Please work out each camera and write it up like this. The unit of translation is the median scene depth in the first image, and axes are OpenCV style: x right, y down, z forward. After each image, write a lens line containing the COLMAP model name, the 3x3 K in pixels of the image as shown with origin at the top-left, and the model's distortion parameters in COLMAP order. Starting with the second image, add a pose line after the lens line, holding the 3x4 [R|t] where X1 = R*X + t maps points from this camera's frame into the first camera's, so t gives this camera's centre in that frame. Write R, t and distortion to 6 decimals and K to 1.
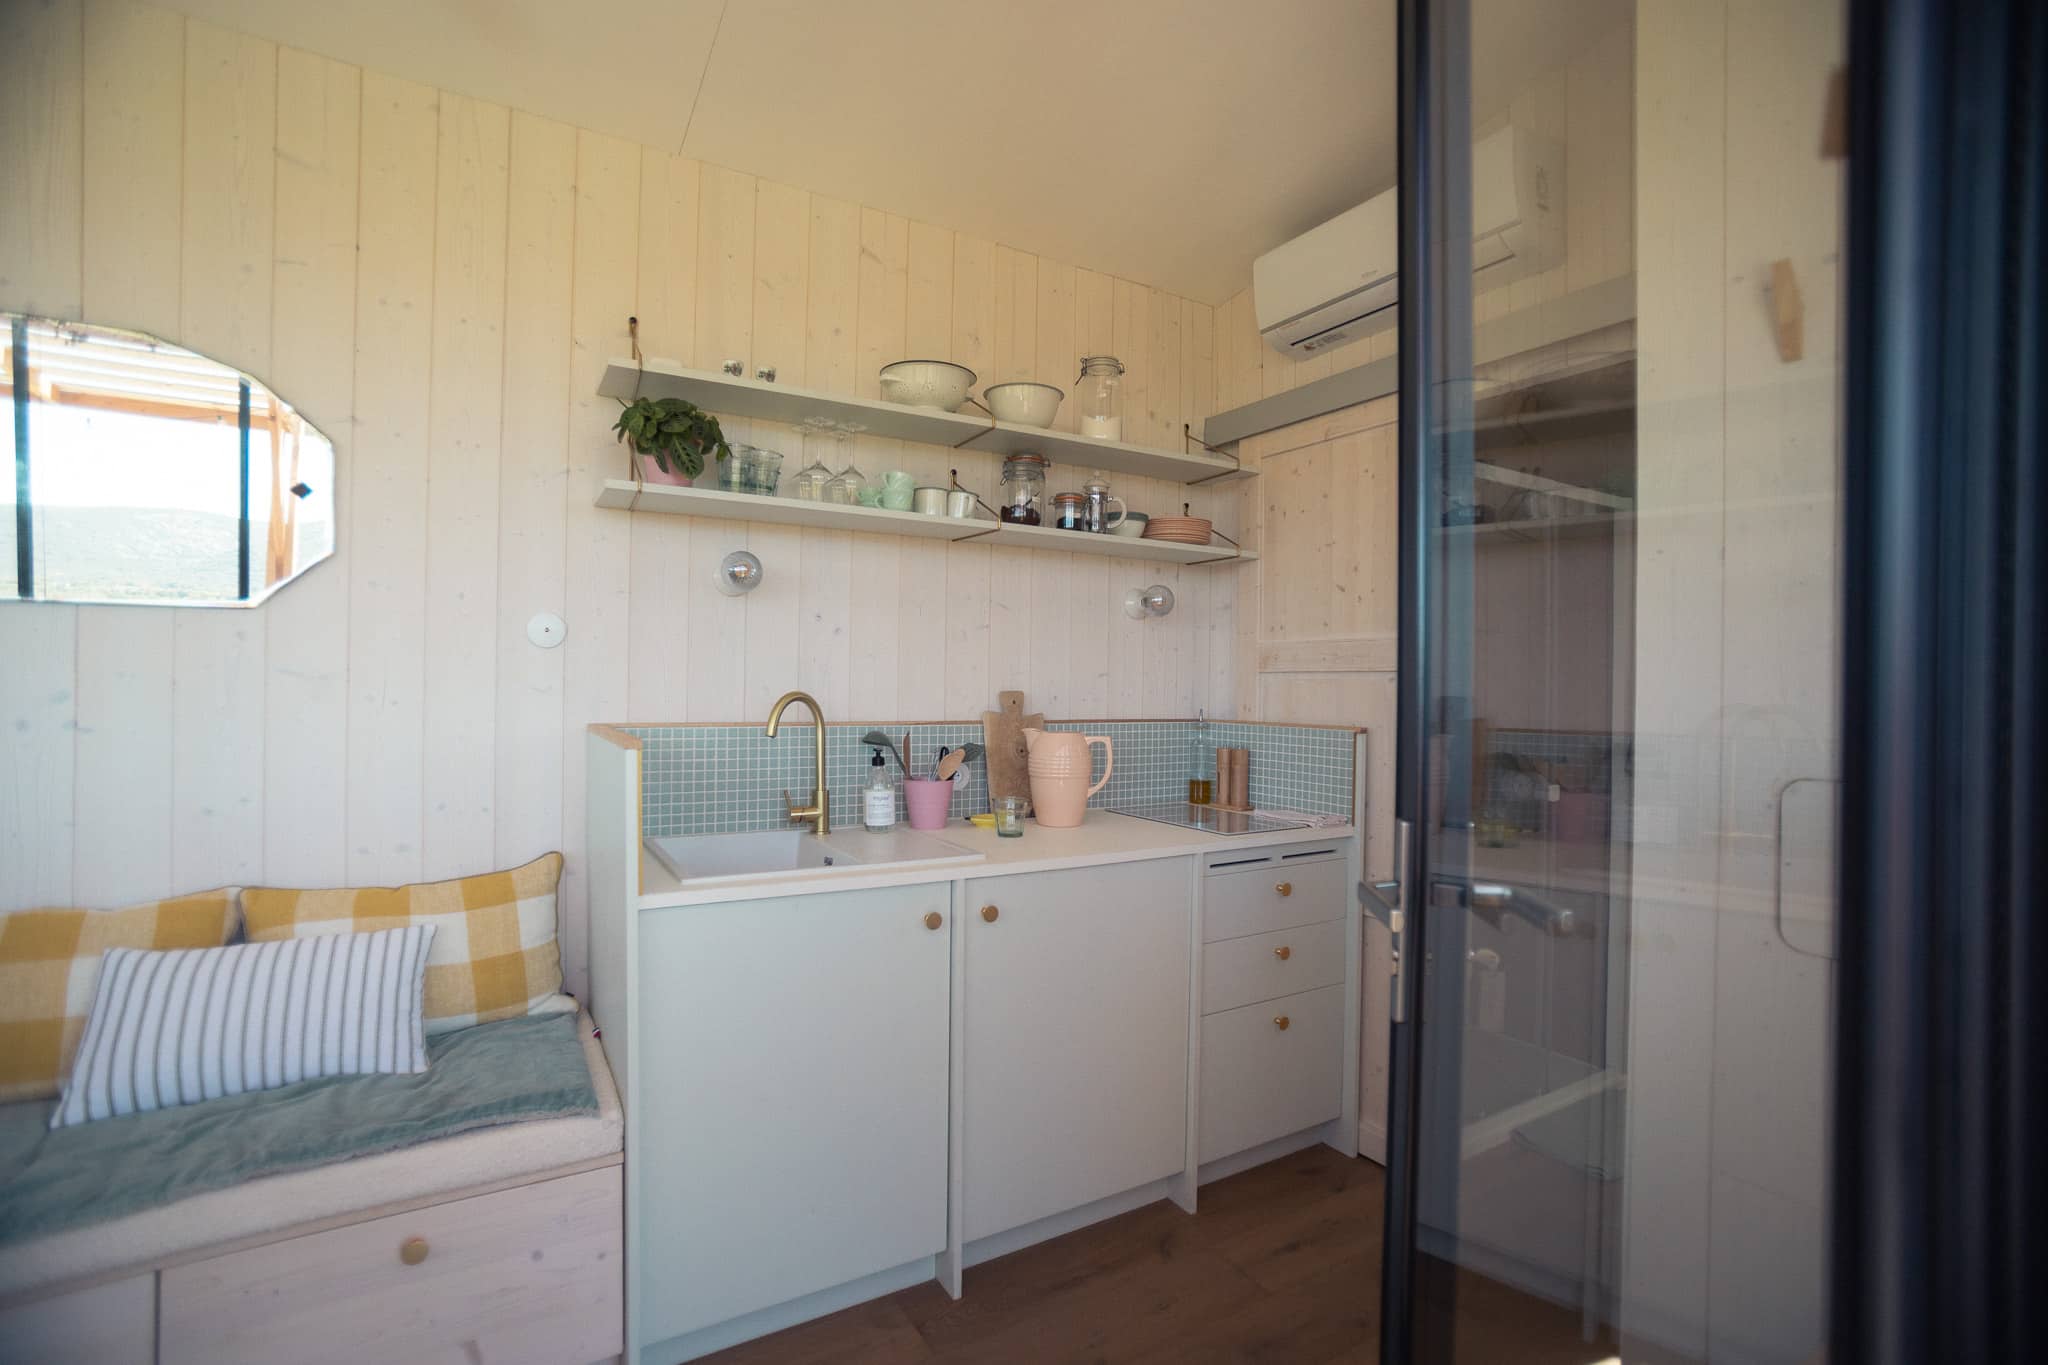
lens RADIAL K [[953.0, 0, 1016.6], [0, 953.0, 725.0], [0, 0, 1]] dist [-0.025738, 0.027959]
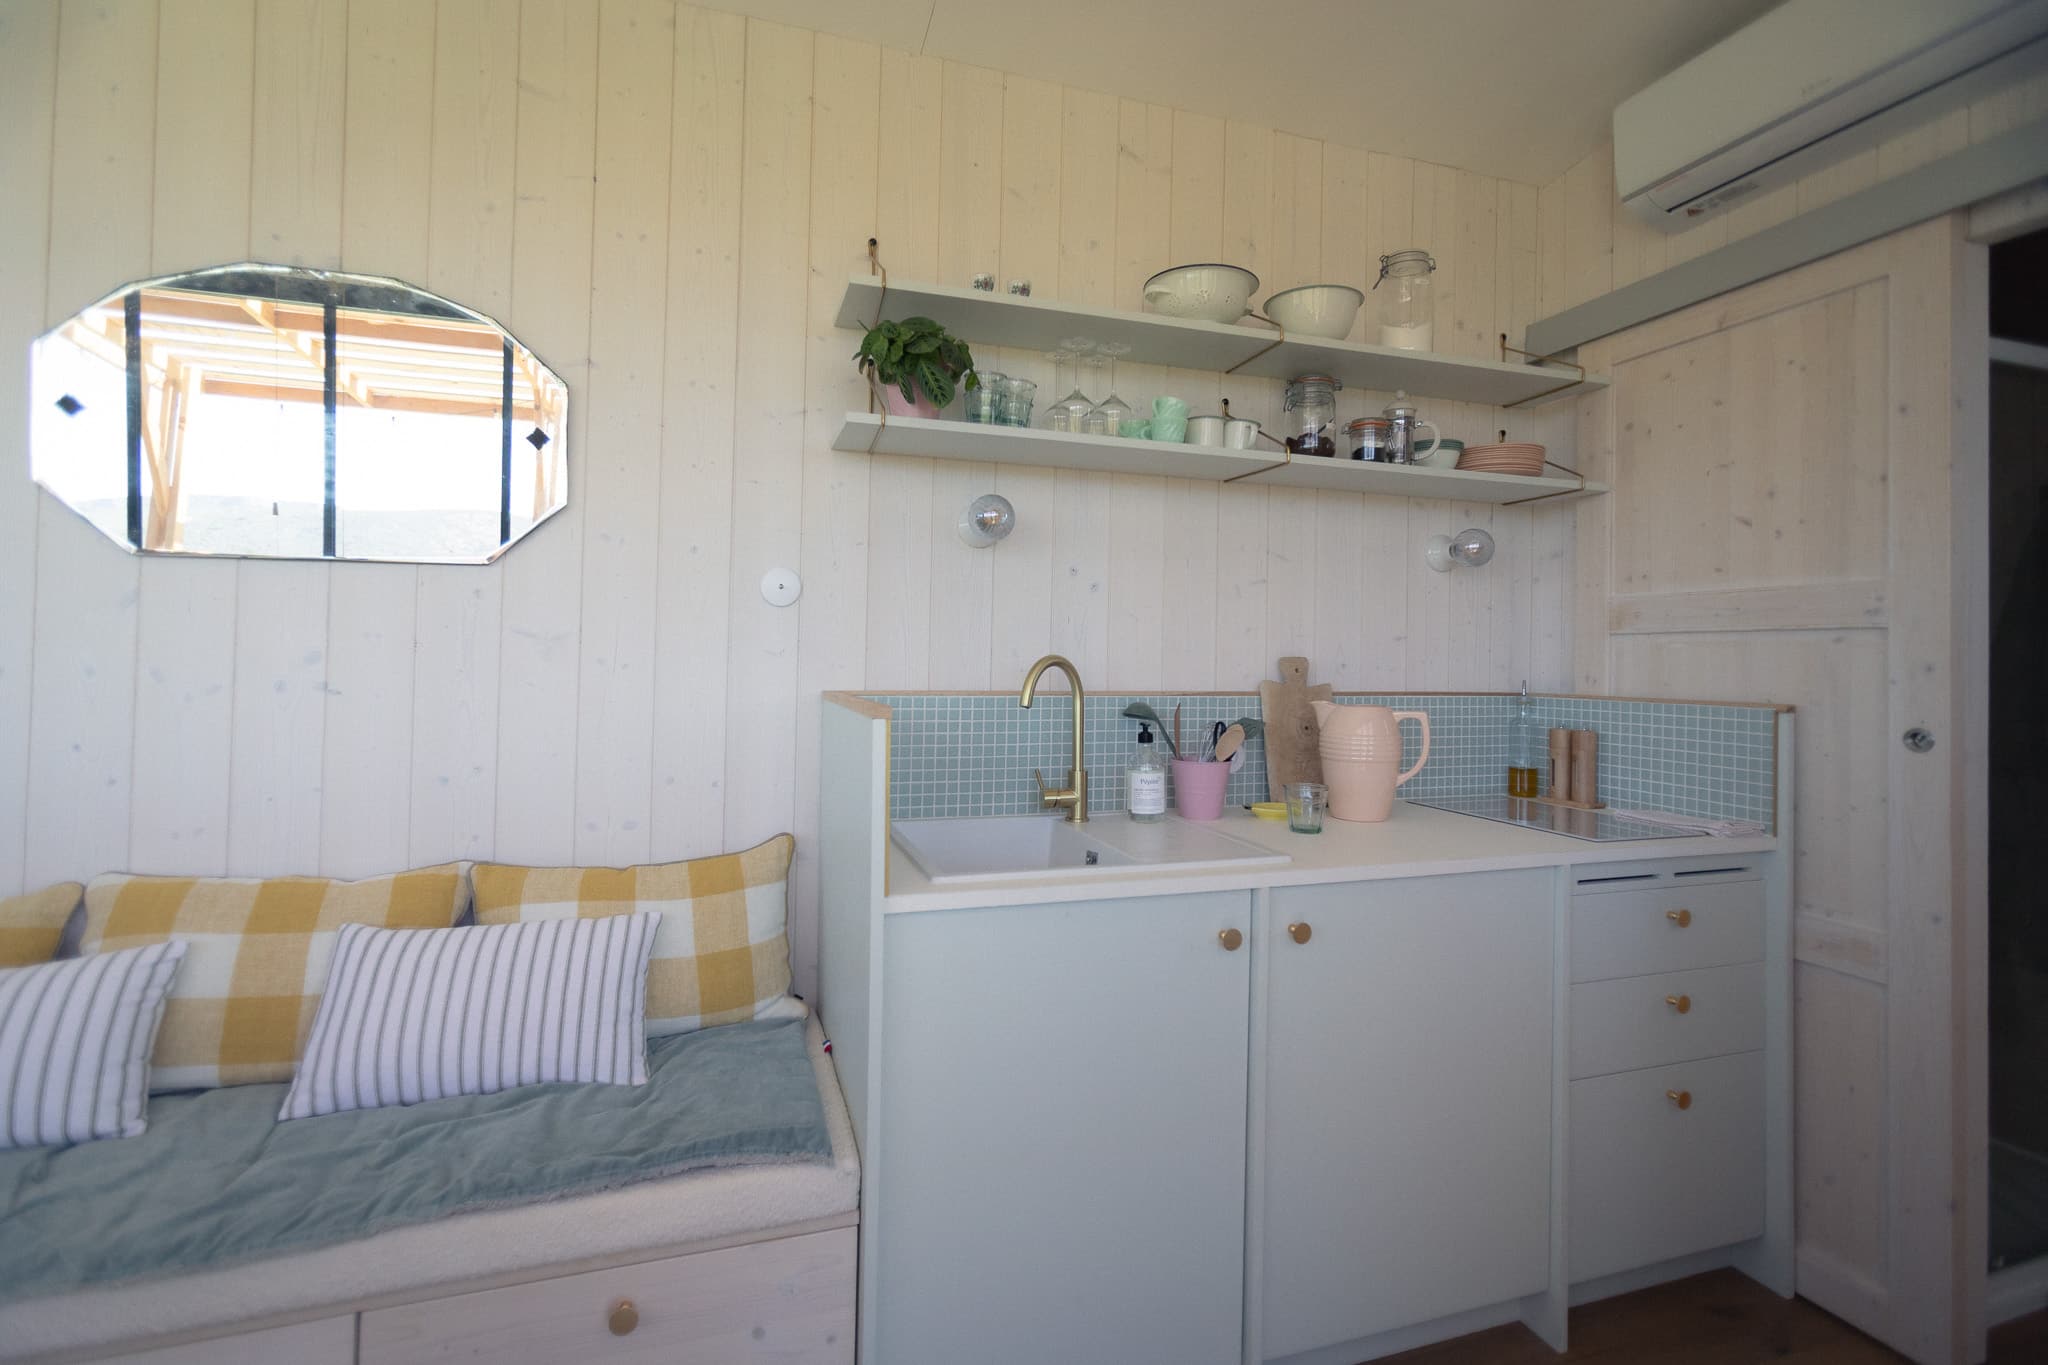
lens RADIAL K [[931.9, 0, 1024.0], [0, 931.9, 682.5], [0, 0, 1]] dist [0.042652, 0.000235]
pose [[0.981006, 0.005289, -0.193905, -0.091926], [-0.009086, 0.999784, -0.018701, 0.005406], [0.193764, 0.020108, 0.980842, 0.166645]]
